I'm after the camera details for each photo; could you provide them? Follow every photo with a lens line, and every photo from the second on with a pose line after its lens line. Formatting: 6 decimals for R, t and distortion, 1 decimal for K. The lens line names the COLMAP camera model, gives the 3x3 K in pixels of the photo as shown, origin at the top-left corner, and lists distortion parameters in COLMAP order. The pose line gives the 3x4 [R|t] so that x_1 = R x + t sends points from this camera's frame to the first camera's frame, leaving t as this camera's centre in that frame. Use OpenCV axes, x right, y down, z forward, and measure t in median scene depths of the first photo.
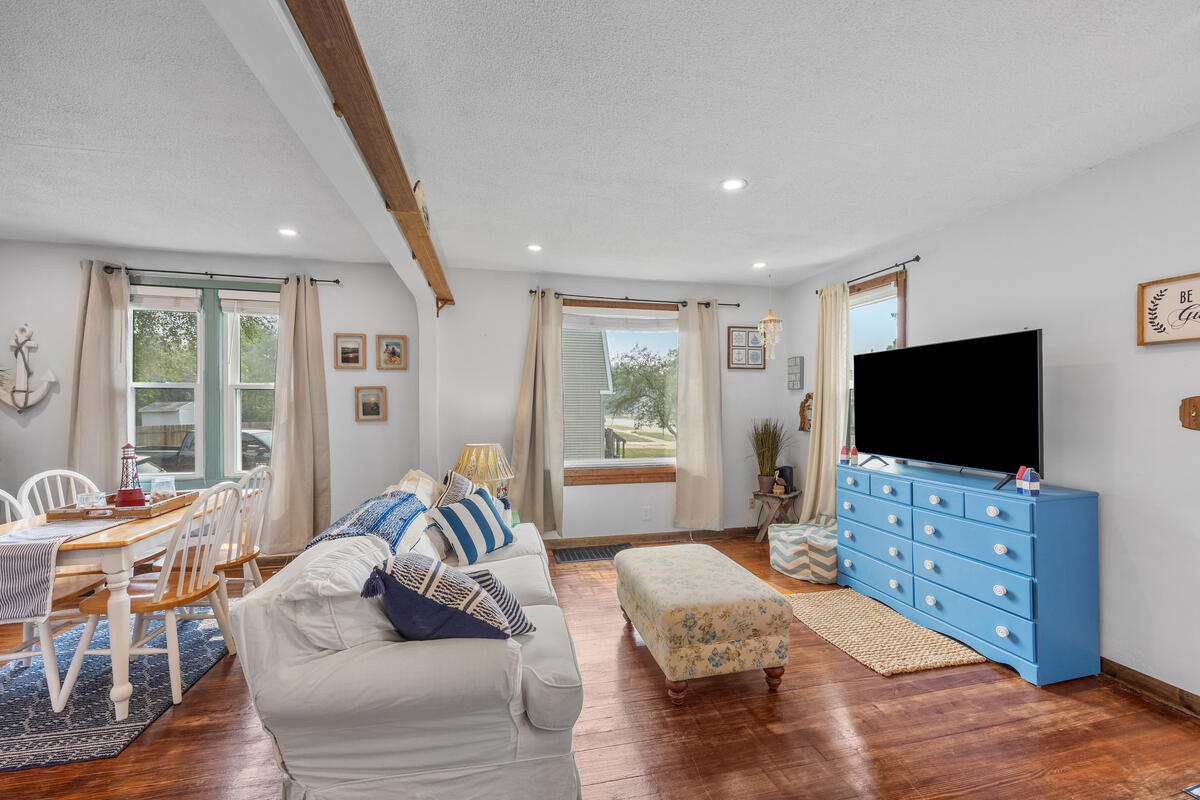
lens RADIAL K [[493.1, 0, 599.2], [0, 493.1, 412.2], [0, 0, 1]] dist [-0.000562, -0.000240]
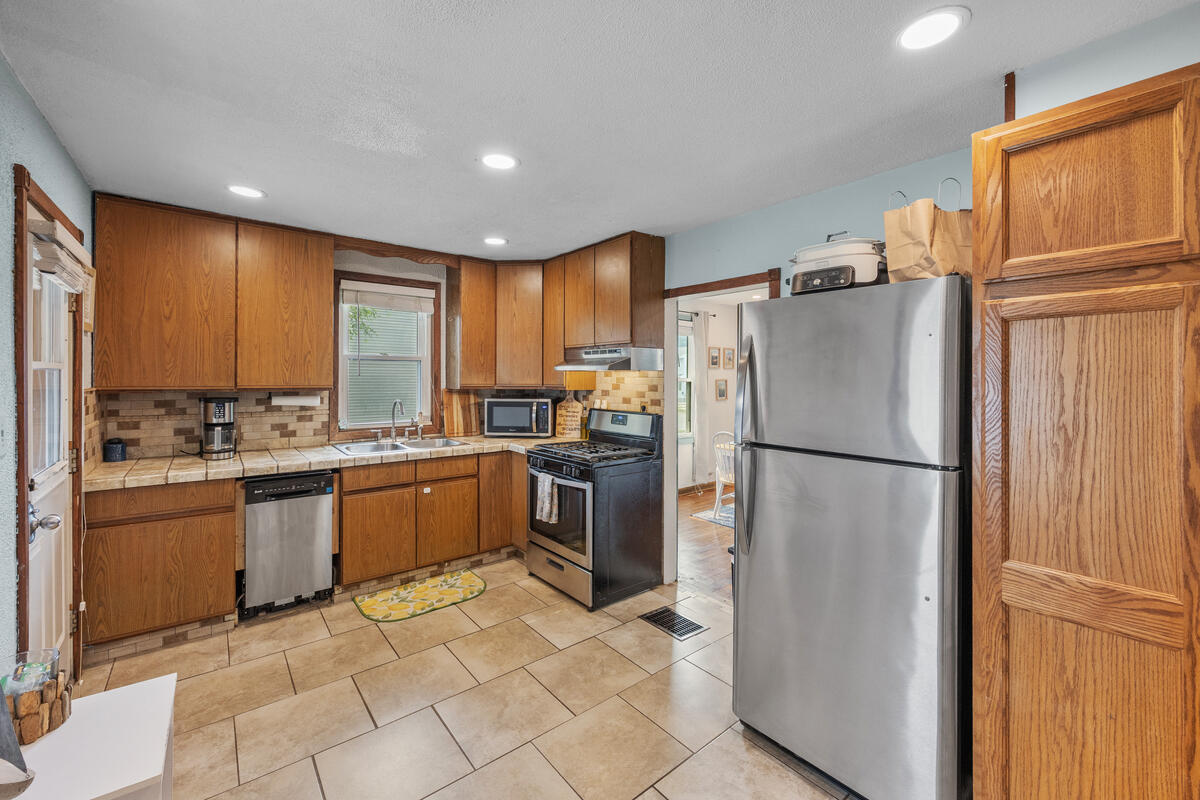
lens RADIAL K [[488.9, 0, 599.1], [0, 488.9, 379.6], [0, 0, 1]] dist [-0.002114, -0.000170]
pose [[0.898093, -0.001971, 0.439801, -1.711208], [0.003676, 0.999989, -0.003025, -0.053900], [-0.439790, 0.004333, 0.898090, -0.303160]]
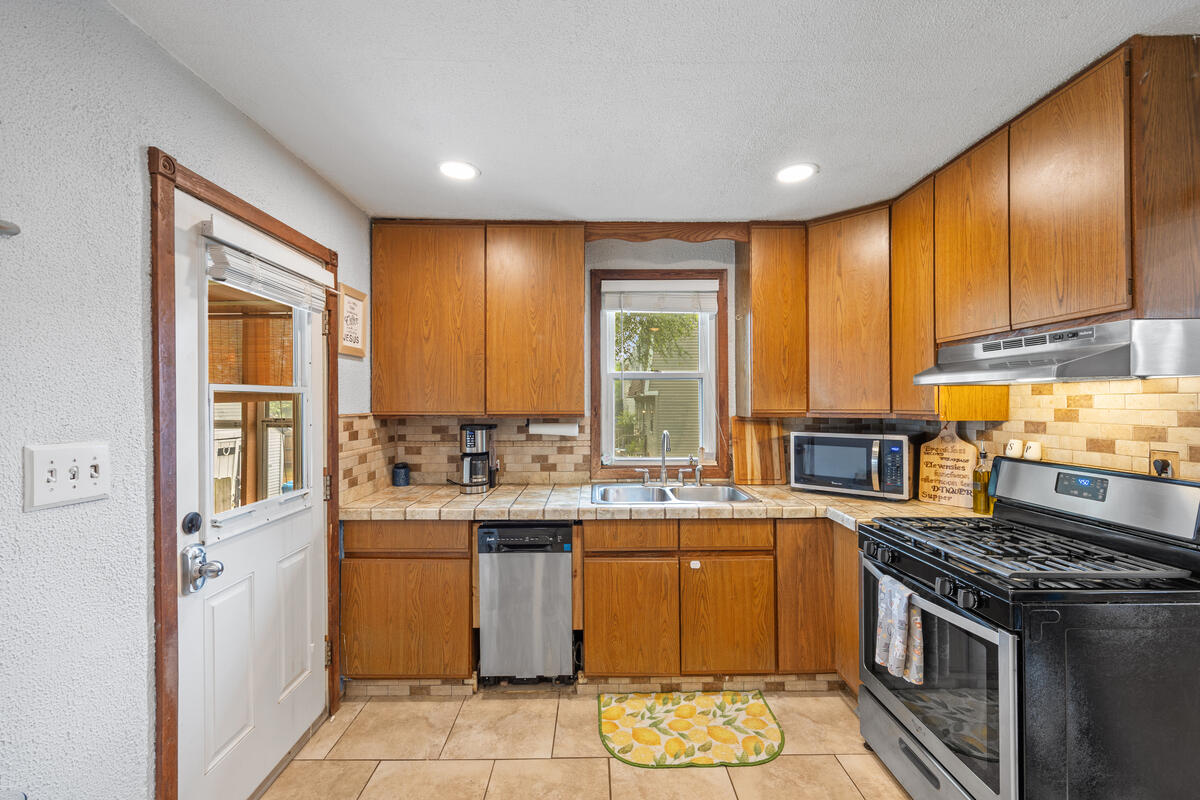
lens RADIAL K [[497.1, 0, 597.9], [0, 497.1, 402.3], [0, 0, 1]] dist [0.002037, 0.000258]
pose [[0.977594, -0.008526, -0.210325, -1.580000], [0.005675, 0.999884, -0.014153, -0.050017], [0.210421, 0.012643, 0.977529, 0.021454]]
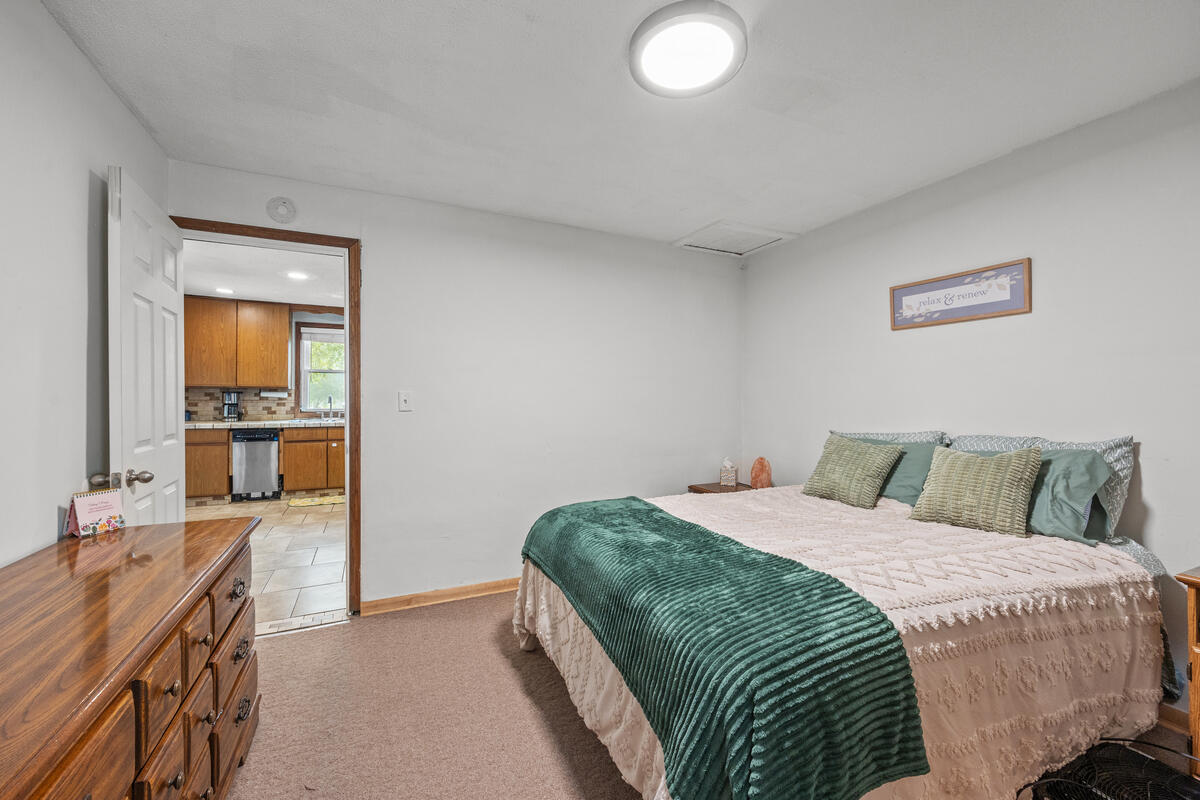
lens RADIAL K [[486.1, 0, 600.0], [0, 486.1, 400.0], [0, 0, 1]] dist [-0.001168, -0.000082]
pose [[0.977962, 0.000004, 0.208784, -1.048158], [0.001833, 0.999961, -0.008604, 0.019041], [-0.208776, 0.008797, 0.977924, -1.134019]]
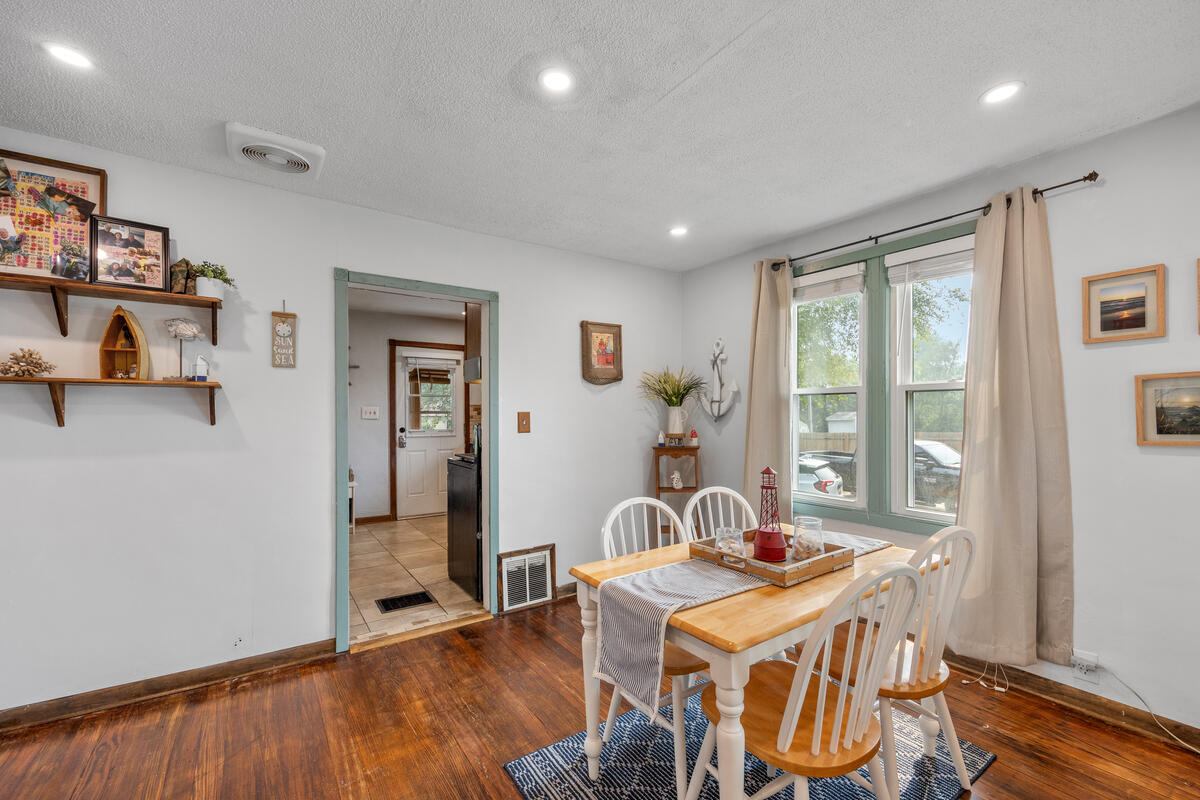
lens RADIAL K [[493.1, 0, 599.2], [0, 493.1, 412.2], [0, 0, 1]] dist [-0.000562, -0.000240]
pose [[0.374744, -0.007054, -0.927102, -0.264077], [-0.010579, 0.999873, -0.011884, -0.003509], [0.927068, 0.014261, 0.374622, 0.348220]]
